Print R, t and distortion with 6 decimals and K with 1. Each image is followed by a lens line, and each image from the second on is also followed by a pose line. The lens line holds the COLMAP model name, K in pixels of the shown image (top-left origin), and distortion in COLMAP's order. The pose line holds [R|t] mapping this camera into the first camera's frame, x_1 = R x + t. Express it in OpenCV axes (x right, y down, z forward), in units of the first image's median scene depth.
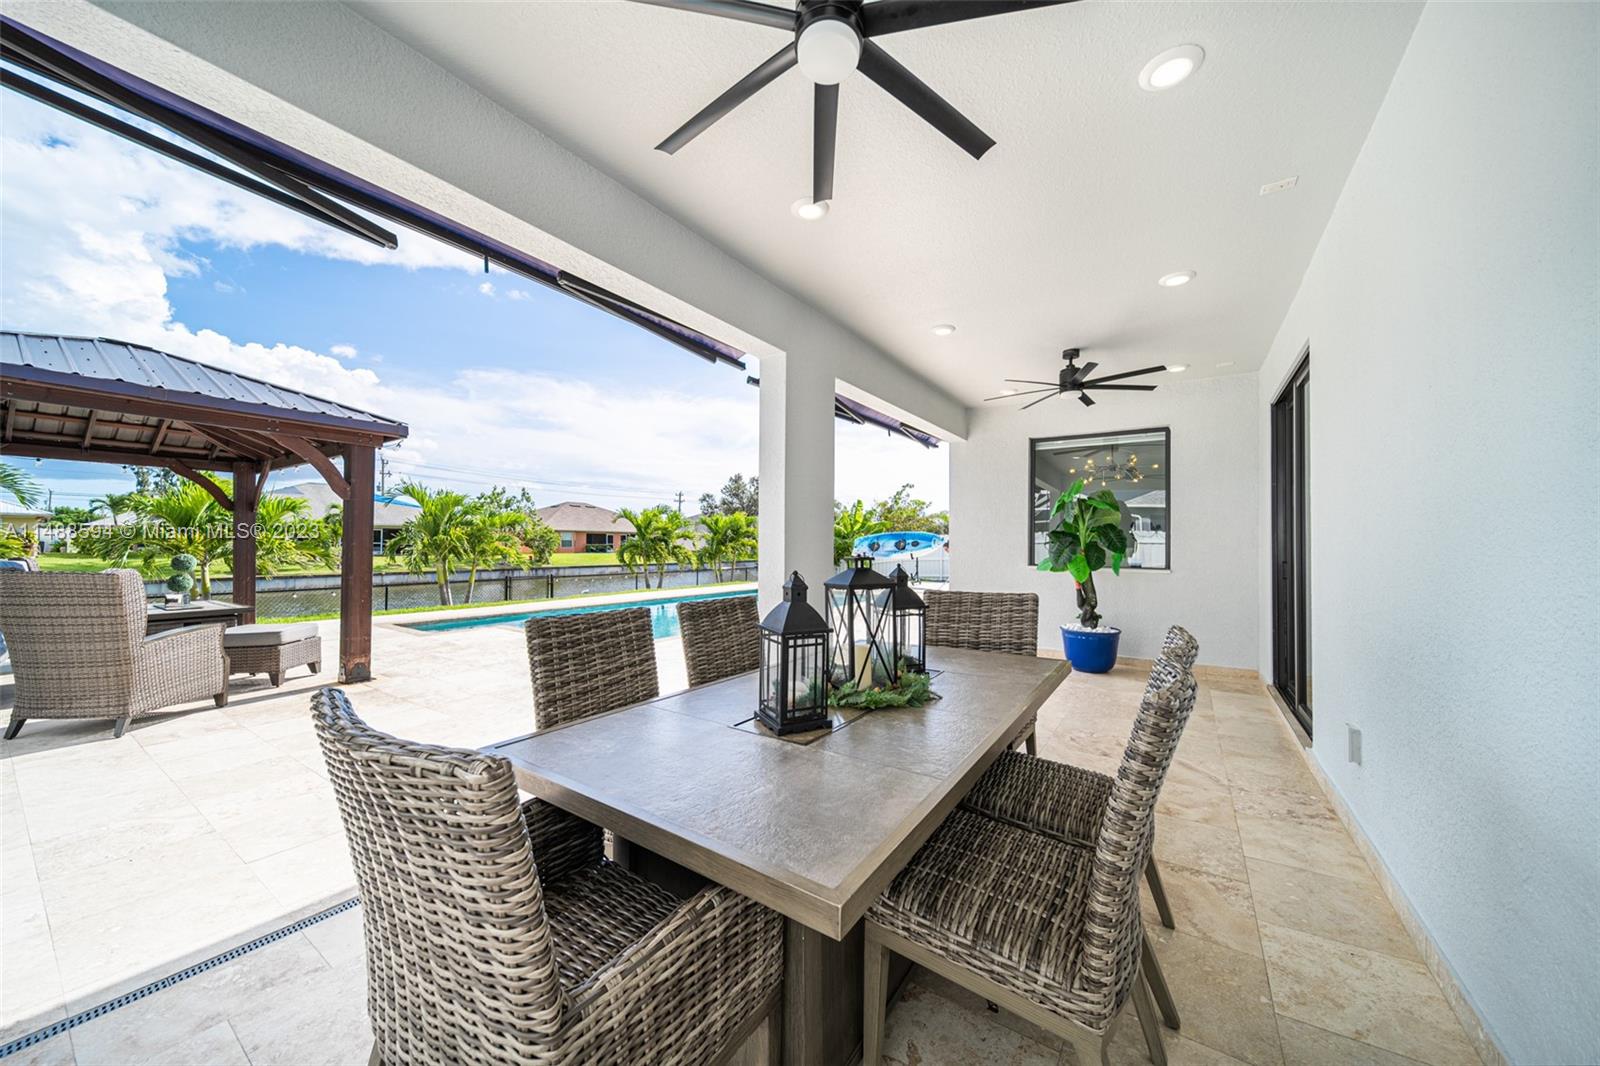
lens RADIAL K [[560.8, 0, 799.8], [0, 560.8, 533.9], [0, 0, 1]] dist [0.008258, -0.001725]
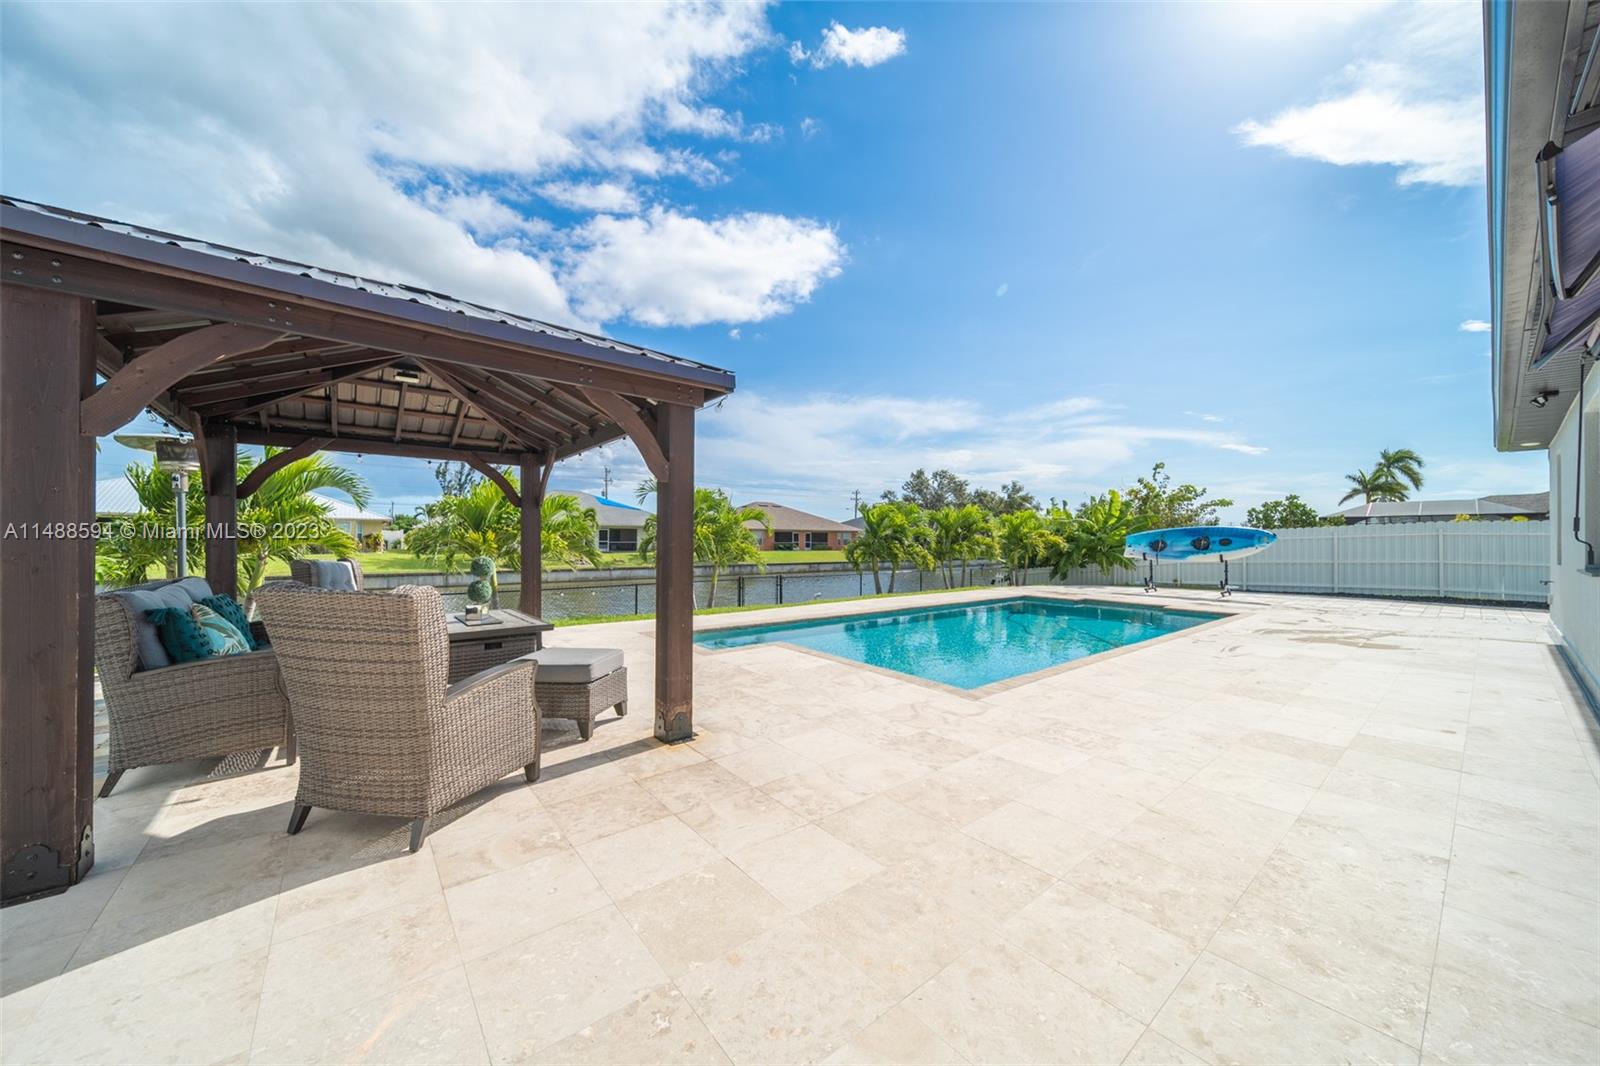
lens RADIAL K [[560.8, 0, 804.8], [0, 560.8, 536.5], [0, 0, 1]] dist [0.008258, -0.001725]
pose [[0.957070, -0.004043, -0.289829, -0.299754], [0.006489, 0.999951, 0.007478, 0.002017], [0.289784, -0.009037, 0.957049, 0.261381]]
